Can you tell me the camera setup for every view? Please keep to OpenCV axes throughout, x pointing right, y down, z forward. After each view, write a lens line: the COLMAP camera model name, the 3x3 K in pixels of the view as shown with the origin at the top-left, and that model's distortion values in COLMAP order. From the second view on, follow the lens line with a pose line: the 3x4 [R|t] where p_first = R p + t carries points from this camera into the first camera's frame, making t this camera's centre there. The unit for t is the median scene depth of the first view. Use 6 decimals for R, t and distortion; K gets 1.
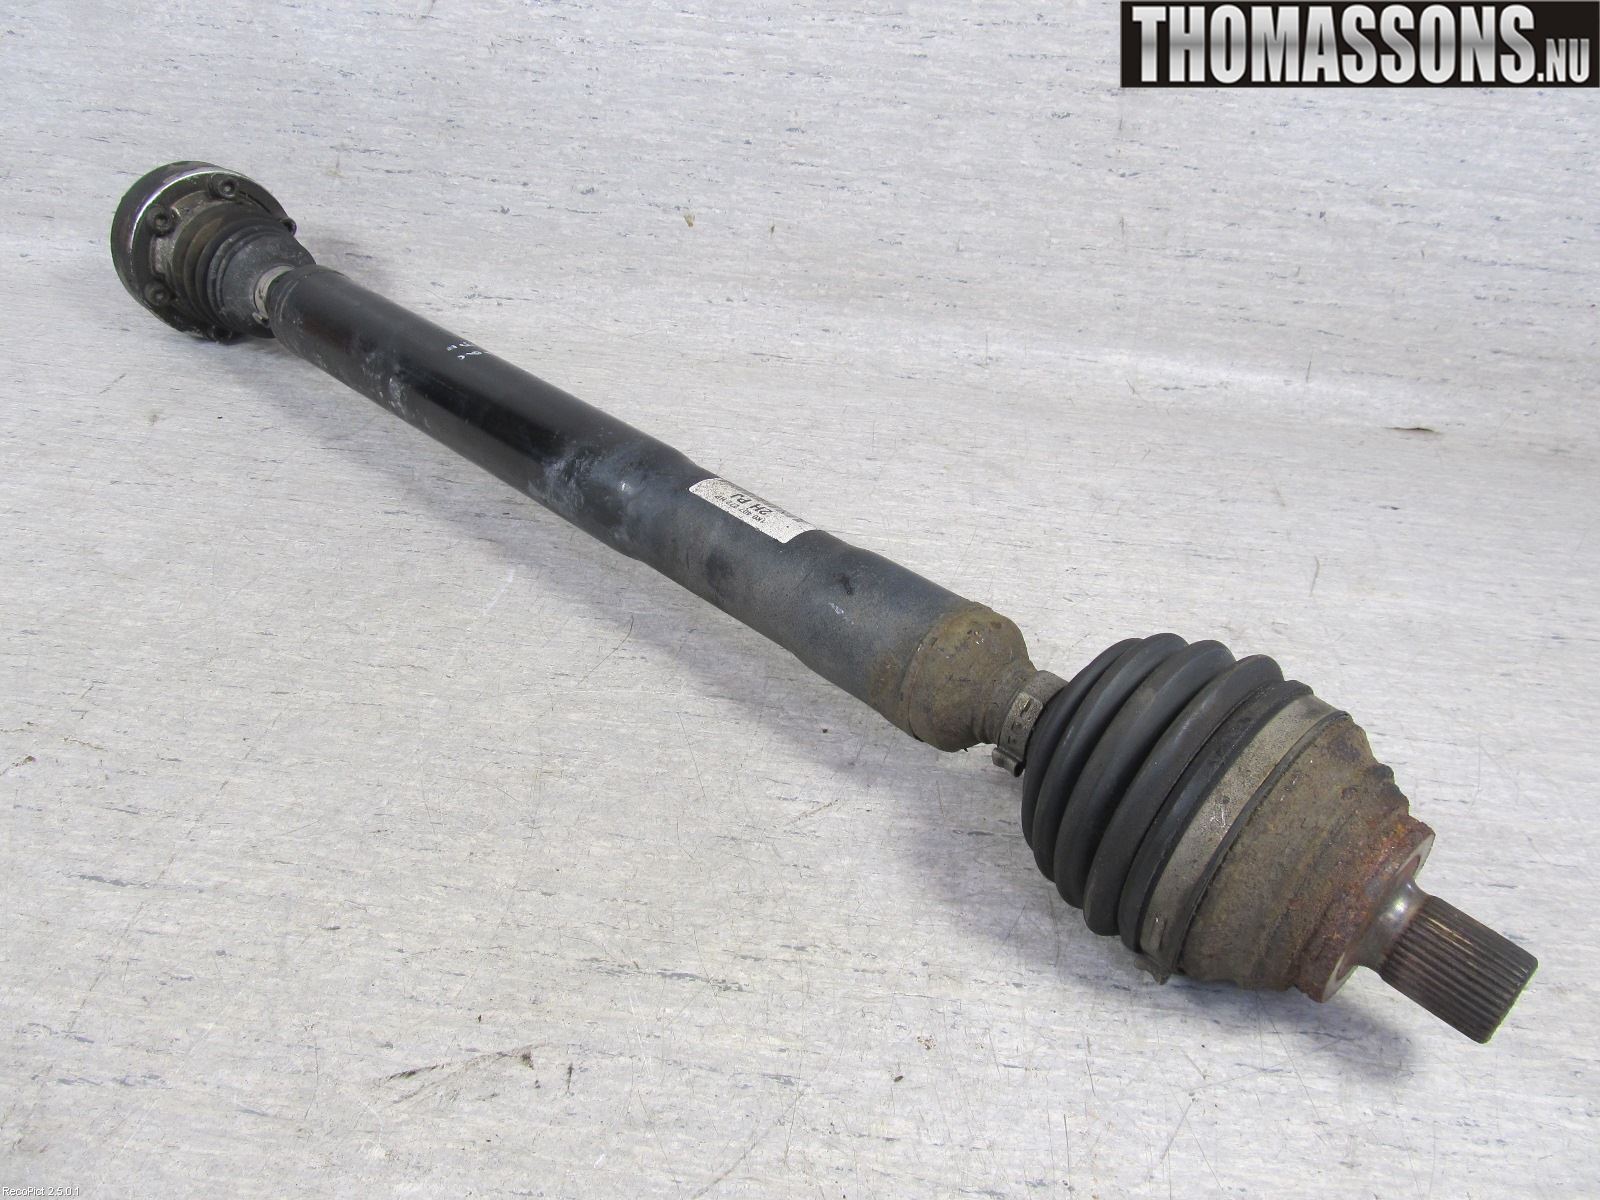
lens RADIAL K [[1324.2, 0, 799.3], [0, 1324.2, 557.2], [0, 0, 1]] dist [-0.034649, -0.004787]
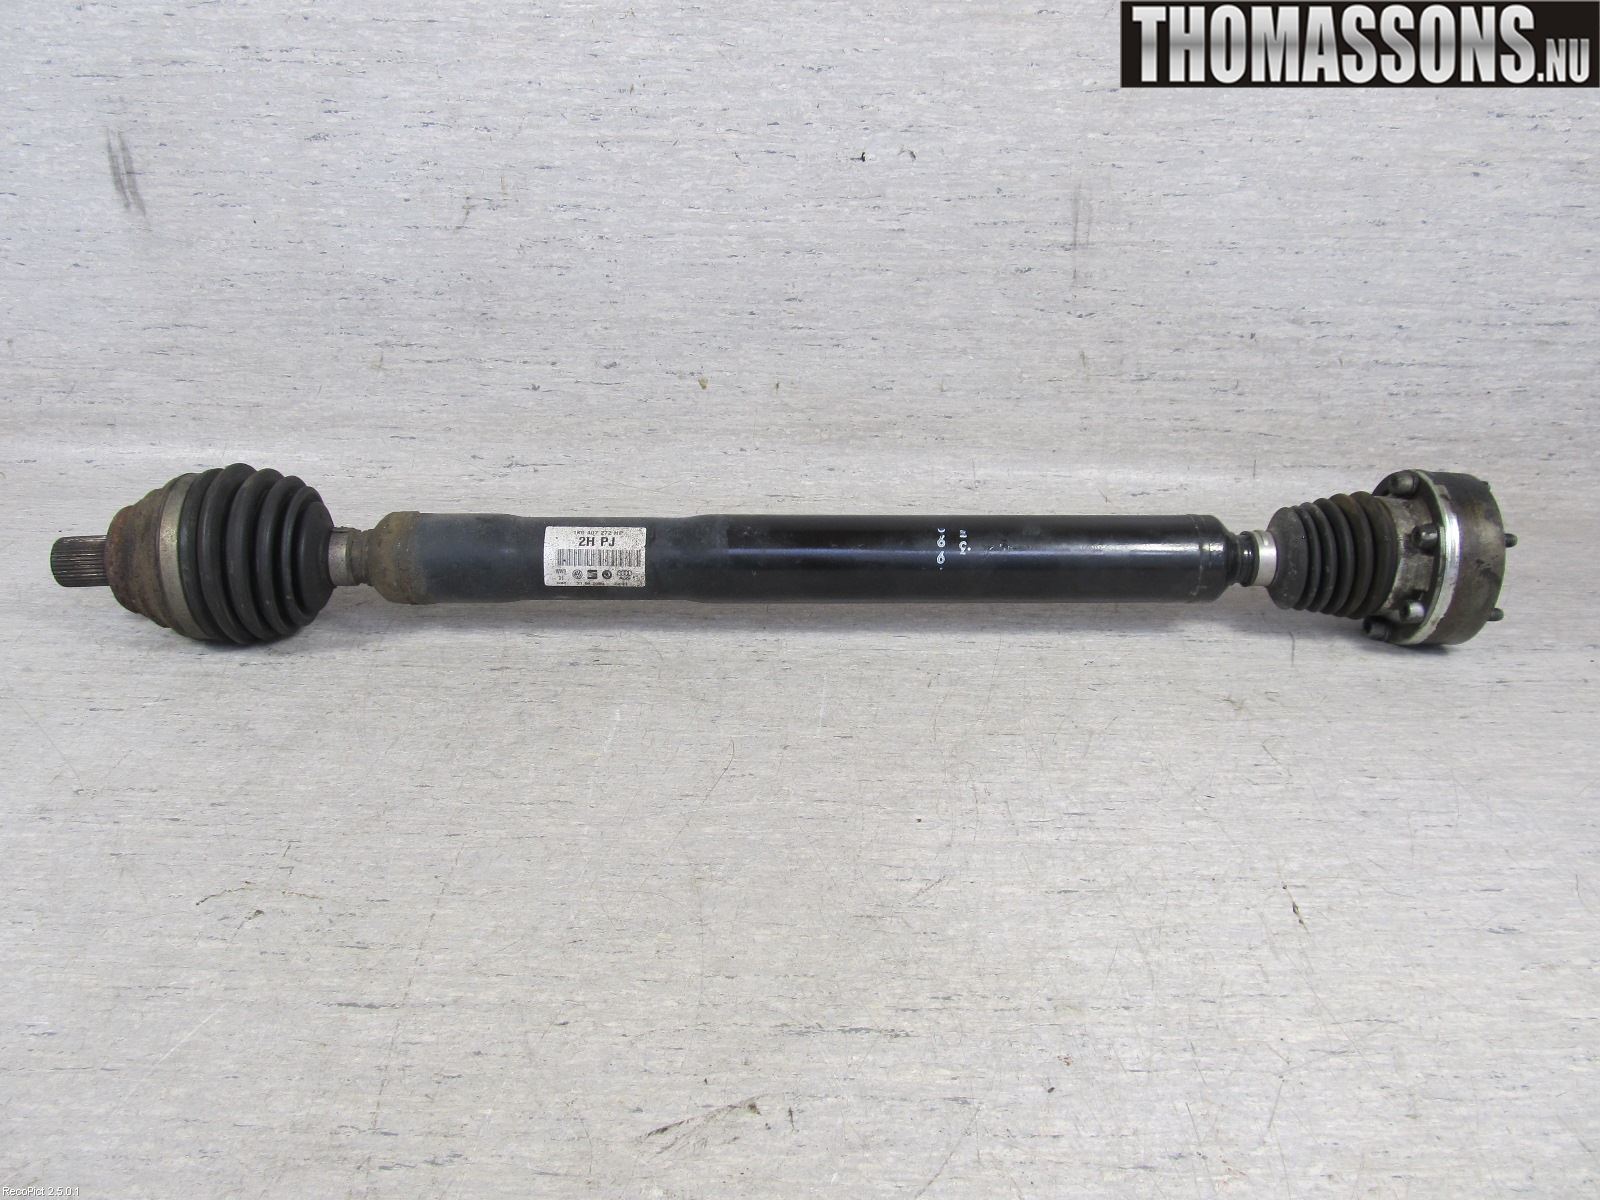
lens RADIAL K [[1324.2, 0, 799.3], [0, 1324.2, 557.2], [0, 0, 1]] dist [-0.034649, -0.004787]
pose [[0.994211, -0.089198, 0.059905, -0.132445], [0.093805, 0.992445, -0.079080, -0.018408], [-0.052398, 0.084242, 0.995067, -0.182774]]
